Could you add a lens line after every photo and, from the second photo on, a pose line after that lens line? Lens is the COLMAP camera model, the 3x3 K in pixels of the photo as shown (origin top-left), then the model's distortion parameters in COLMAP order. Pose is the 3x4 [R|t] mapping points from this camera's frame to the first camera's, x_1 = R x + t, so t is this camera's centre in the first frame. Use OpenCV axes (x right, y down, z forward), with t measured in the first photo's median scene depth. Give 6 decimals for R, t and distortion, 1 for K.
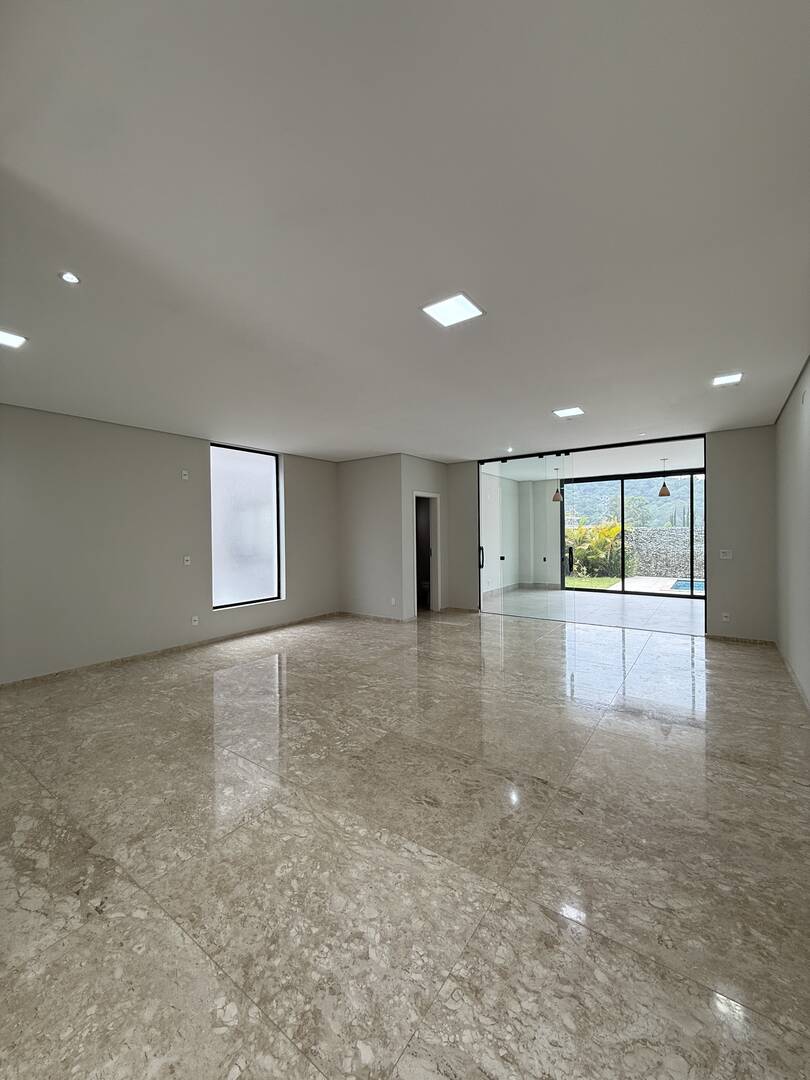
lens RADIAL K [[434.3, 0, 400.9], [0, 434.3, 533.0], [0, 0, 1]] dist [-0.001882, 0.000750]
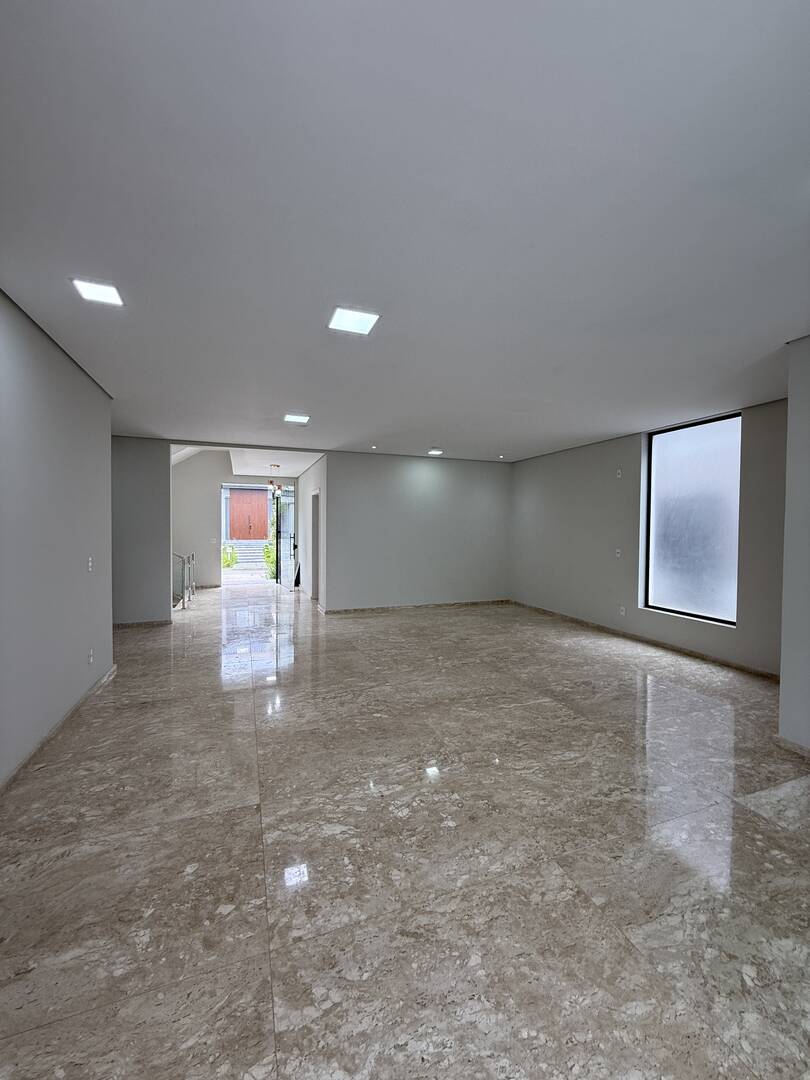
lens RADIAL K [[434.3, 0, 404.5], [0, 434.3, 534.4], [0, 0, 1]] dist [-0.001882, 0.000750]
pose [[-0.554845, 0.024609, -0.831590, 0.905231], [-0.000980, 0.999542, 0.030233, -0.017467], [0.831953, 0.017589, -0.554567, 1.506082]]
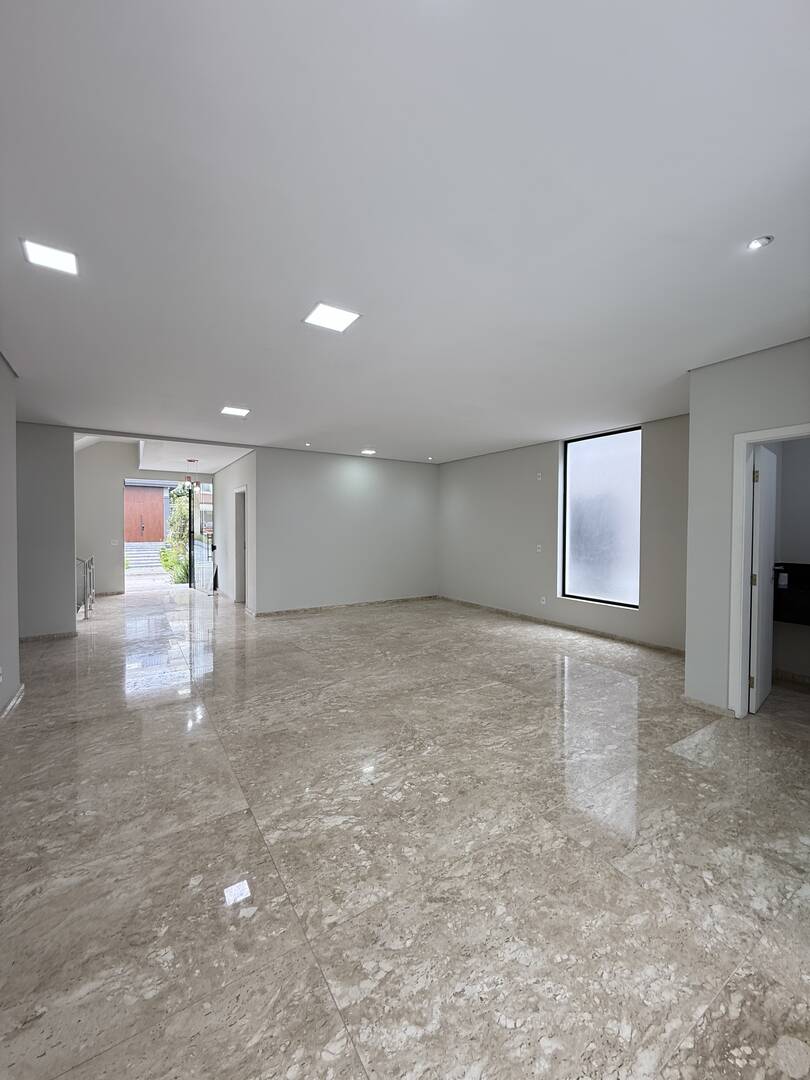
lens RADIAL K [[434.3, 0, 406.4], [0, 434.3, 534.3], [0, 0, 1]] dist [-0.001882, 0.000750]
pose [[-0.363901, 0.026389, -0.931064, 0.972796], [-0.000230, 0.999596, 0.028421, -0.010130], [0.931438, 0.010557, -0.363748, 1.425701]]
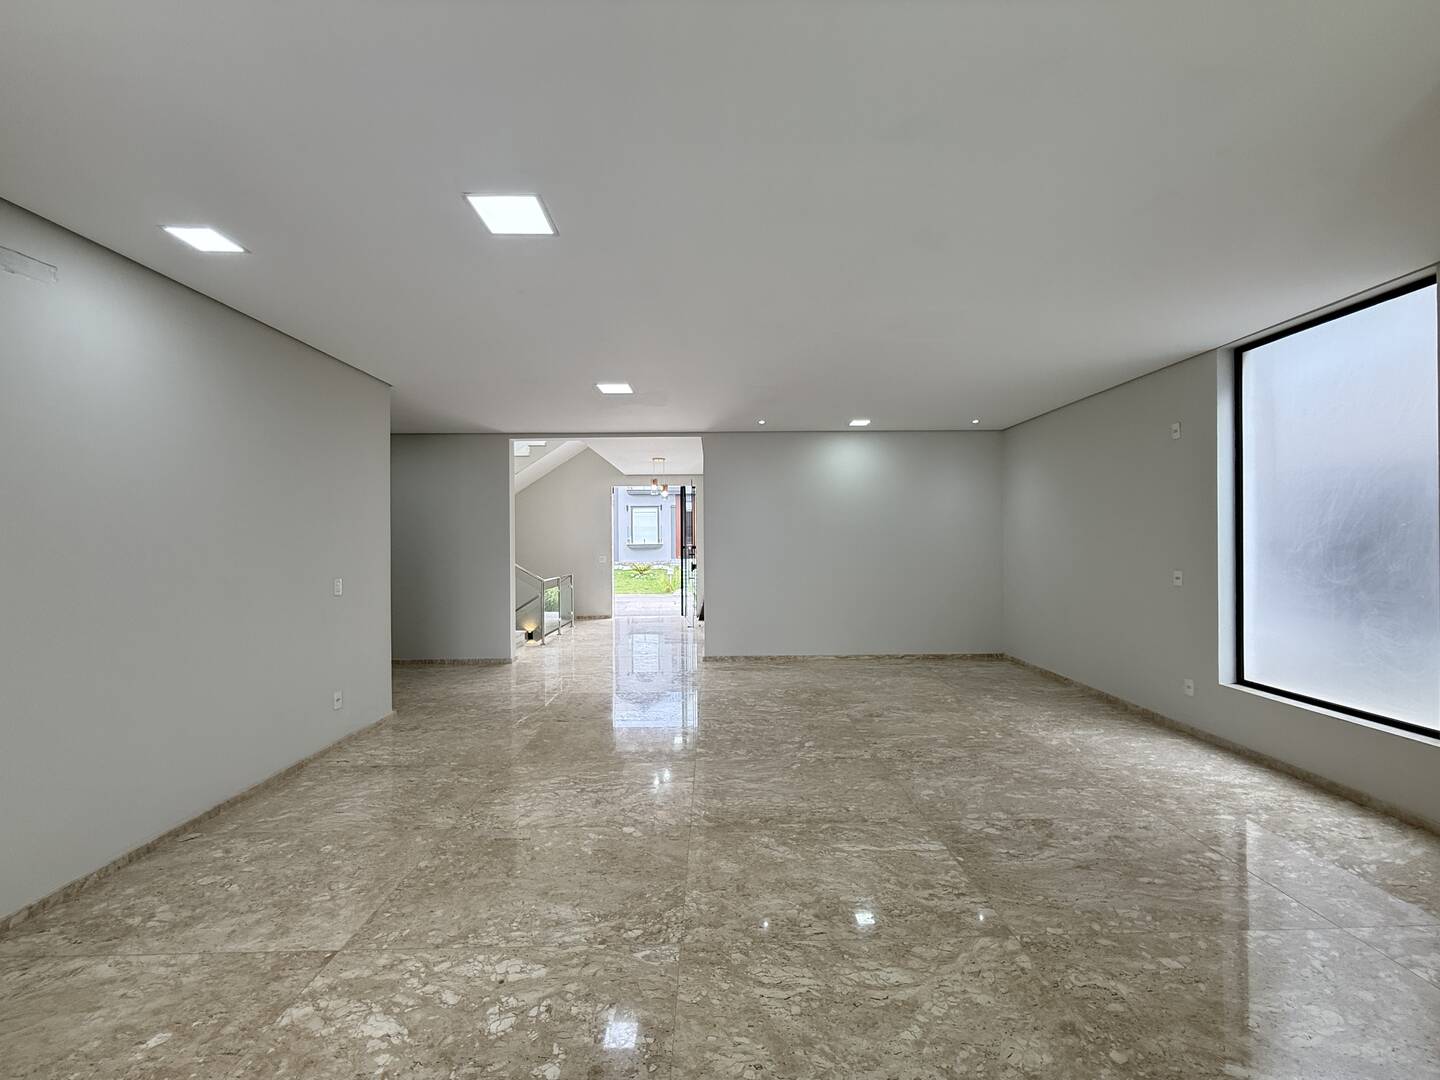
lens RADIAL K [[579.0, 0, 720.6], [0, 579.0, 536.5], [0, 0, 1]] dist [-0.001882, 0.000750]
pose [[-0.802512, 0.015403, -0.596437, 0.592537], [0.017468, 0.999845, 0.002317, -0.004379], [0.596380, -0.008559, -0.802657, 1.637425]]
